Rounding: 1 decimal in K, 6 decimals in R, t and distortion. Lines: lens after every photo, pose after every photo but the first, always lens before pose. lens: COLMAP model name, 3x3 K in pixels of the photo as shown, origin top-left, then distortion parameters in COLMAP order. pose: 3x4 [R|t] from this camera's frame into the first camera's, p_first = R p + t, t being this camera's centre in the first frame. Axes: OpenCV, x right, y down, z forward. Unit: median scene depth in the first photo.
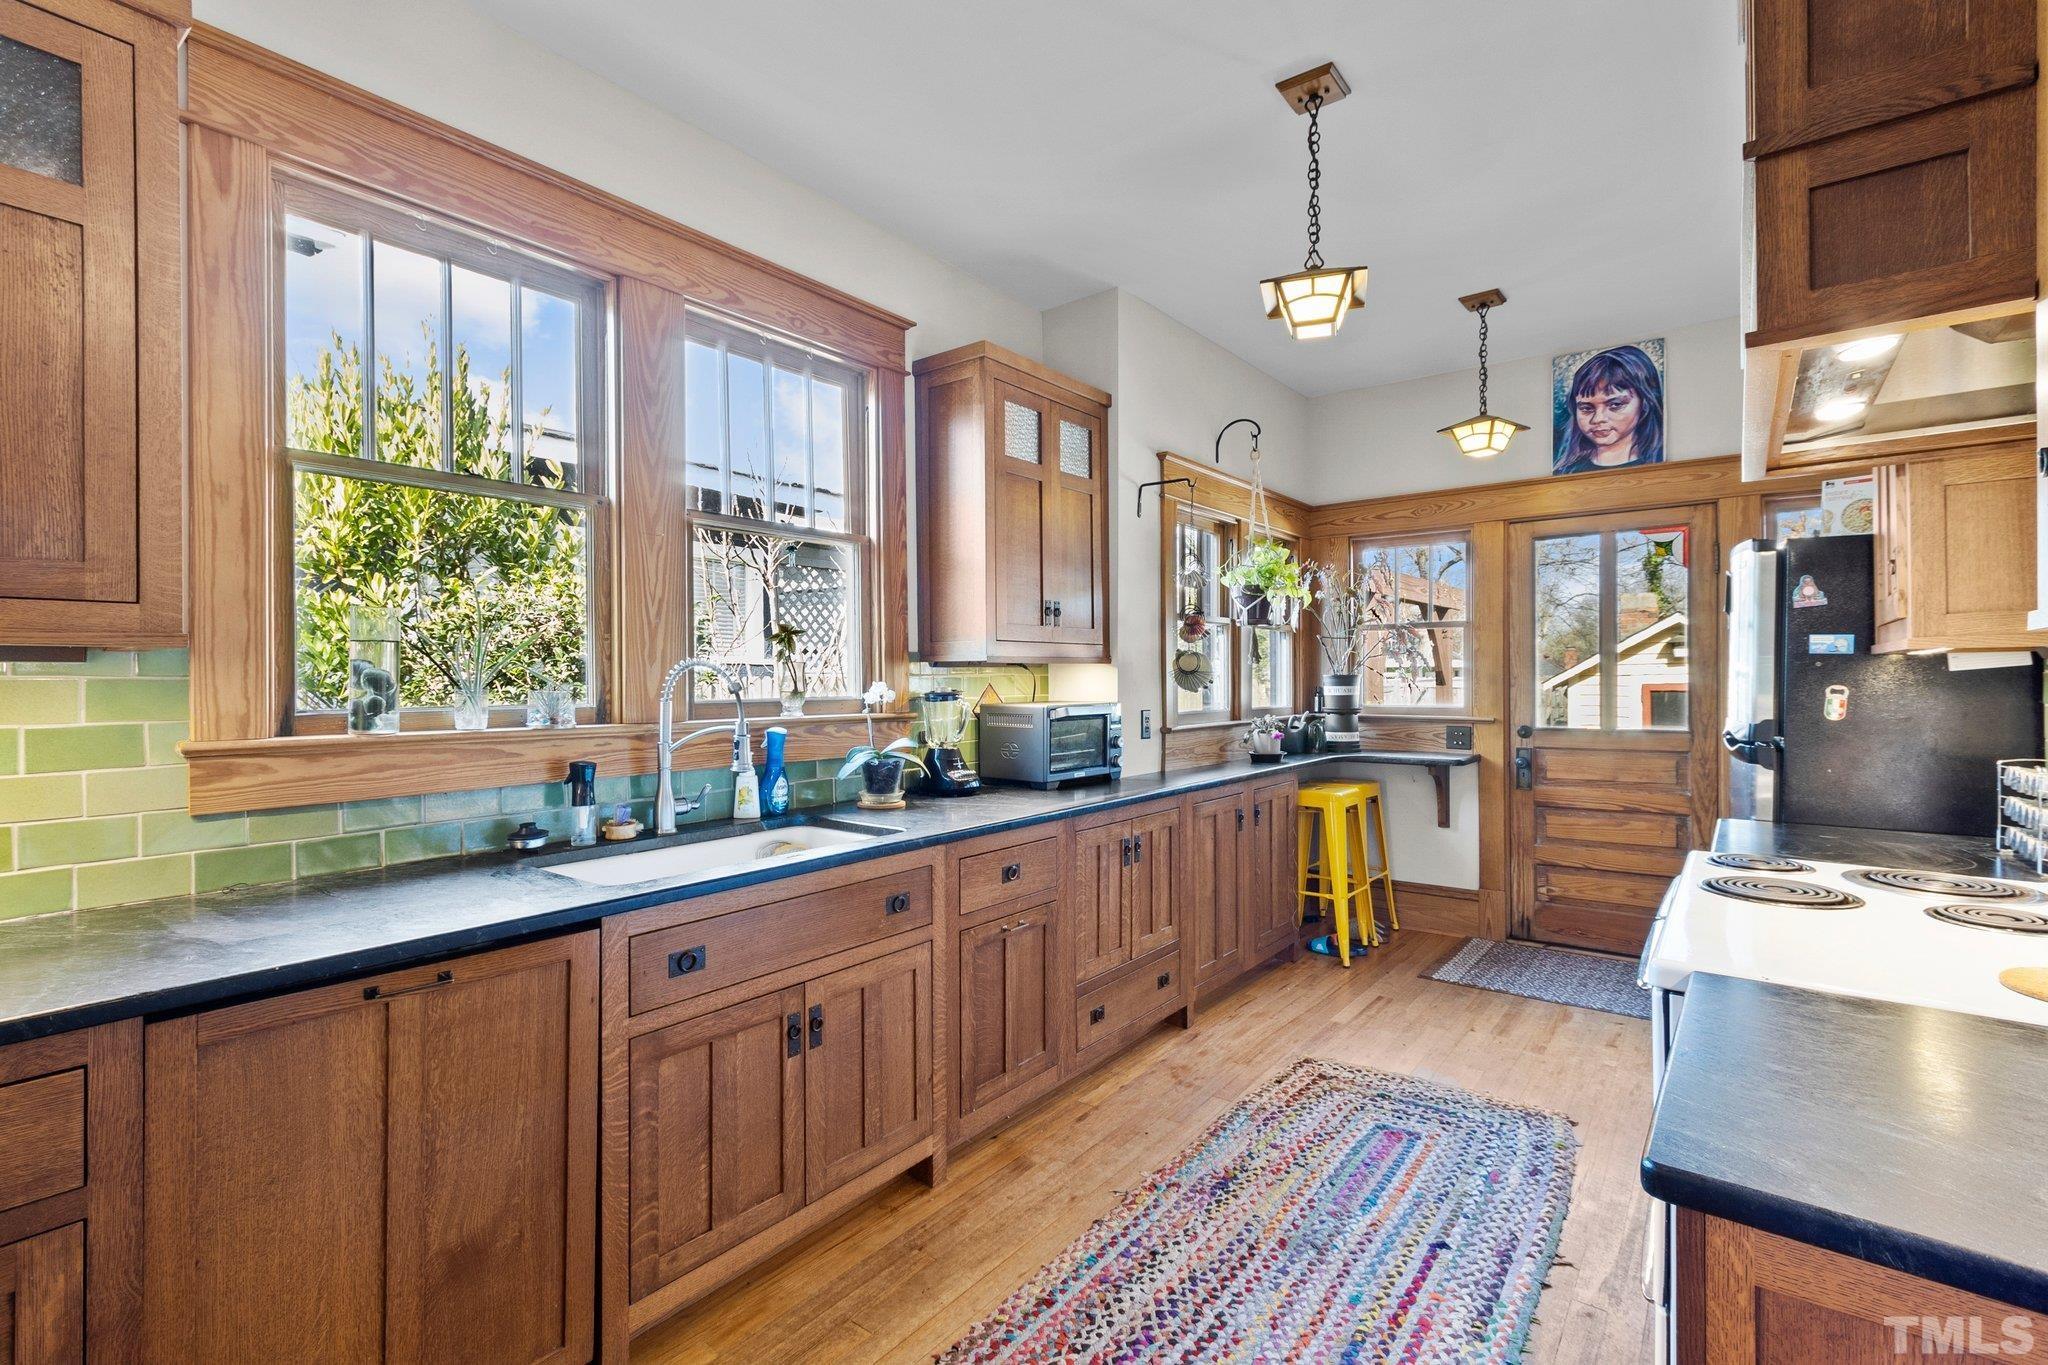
lens RADIAL K [[942.9, 0, 1023.7], [0, 942.9, 680.1], [0, 0, 1]] dist [0.014058, 0.000094]
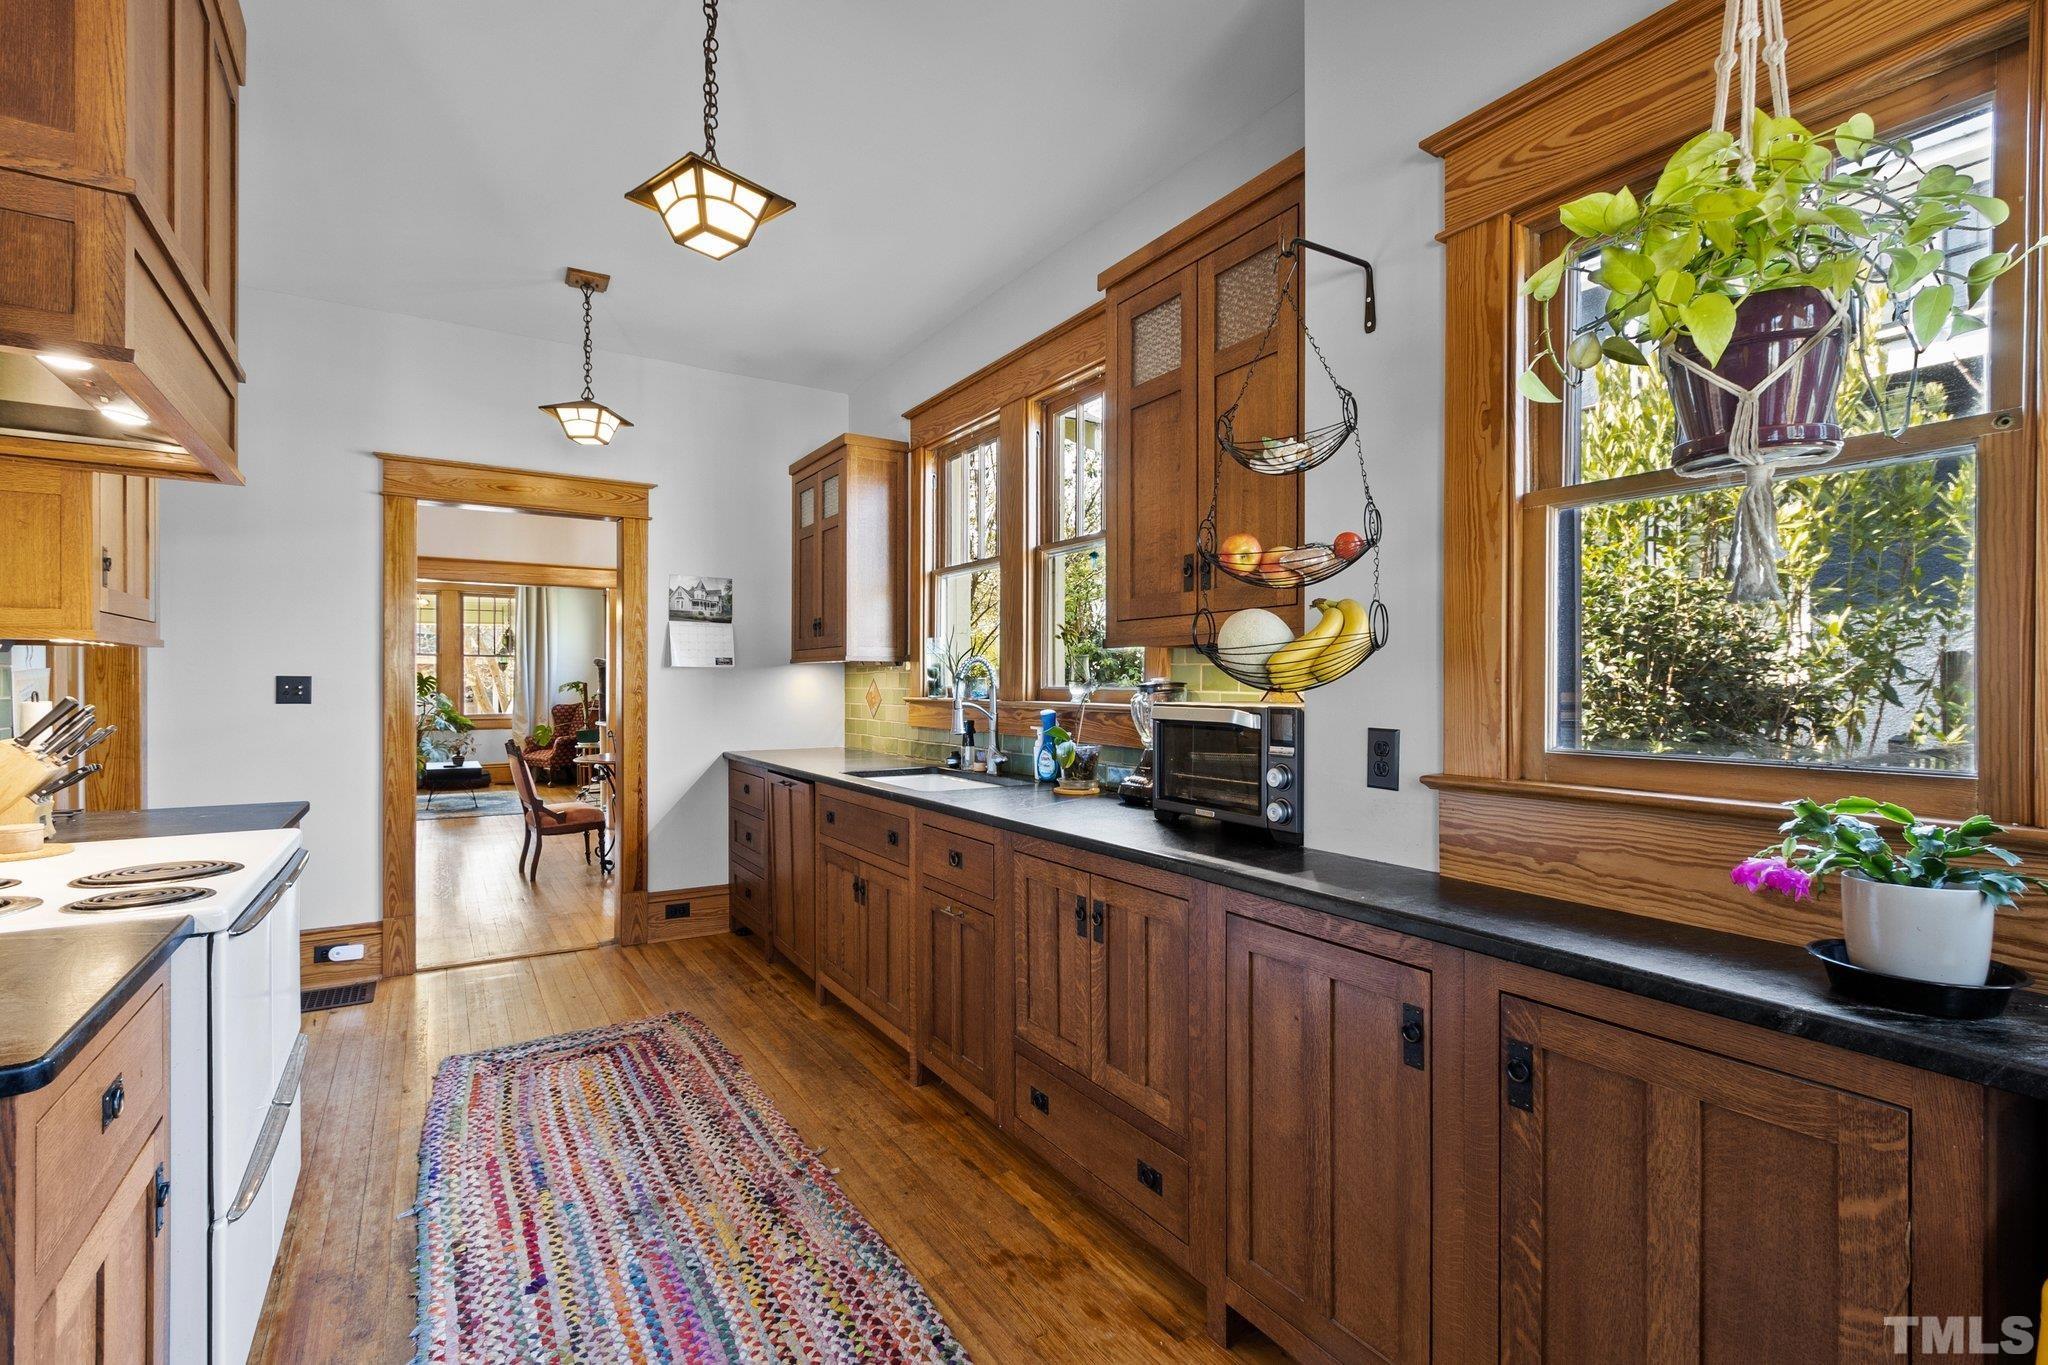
lens RADIAL K [[942.9, 0, 1013.0], [0, 942.9, 683.0], [0, 0, 1]] dist [0.014058, 0.000094]
pose [[-0.356583, 0.004966, -0.934250, 0.623789], [0.000243, 0.999986, 0.005223, 0.007467], [0.934263, 0.001636, -0.356580, 0.971455]]
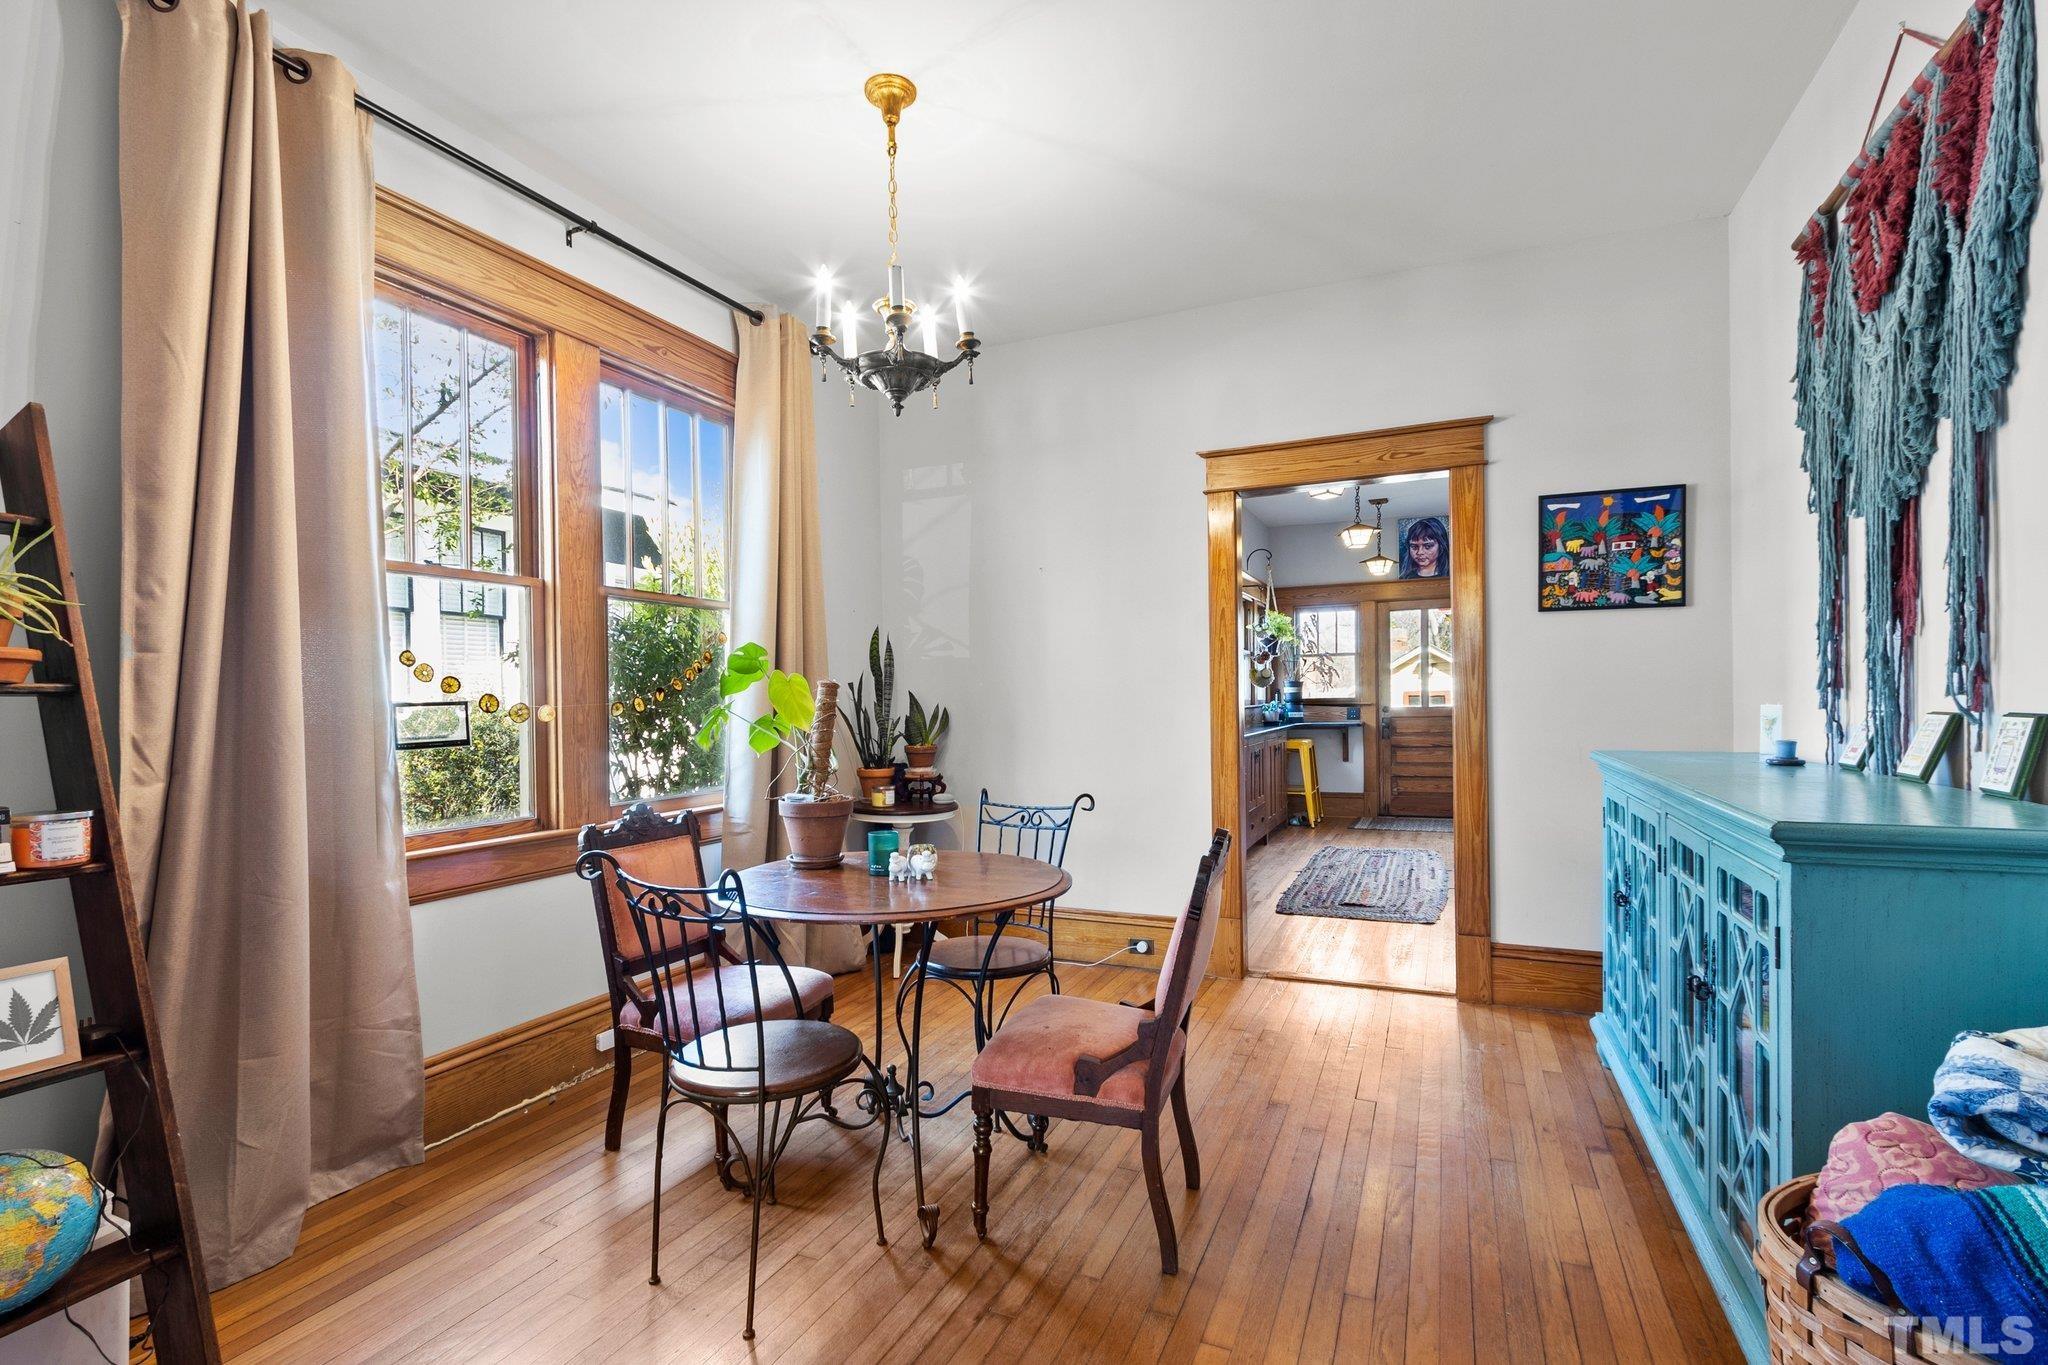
lens RADIAL K [[942.9, 0, 1022.3], [0, 942.9, 709.9], [0, 0, 1]] dist [0.014058, 0.000094]
pose [[0.971427, -0.014109, 0.236917, -0.781660], [0.012022, 0.999875, 0.010250, 0.031377], [-0.237032, -0.007109, 0.971476, -0.846147]]
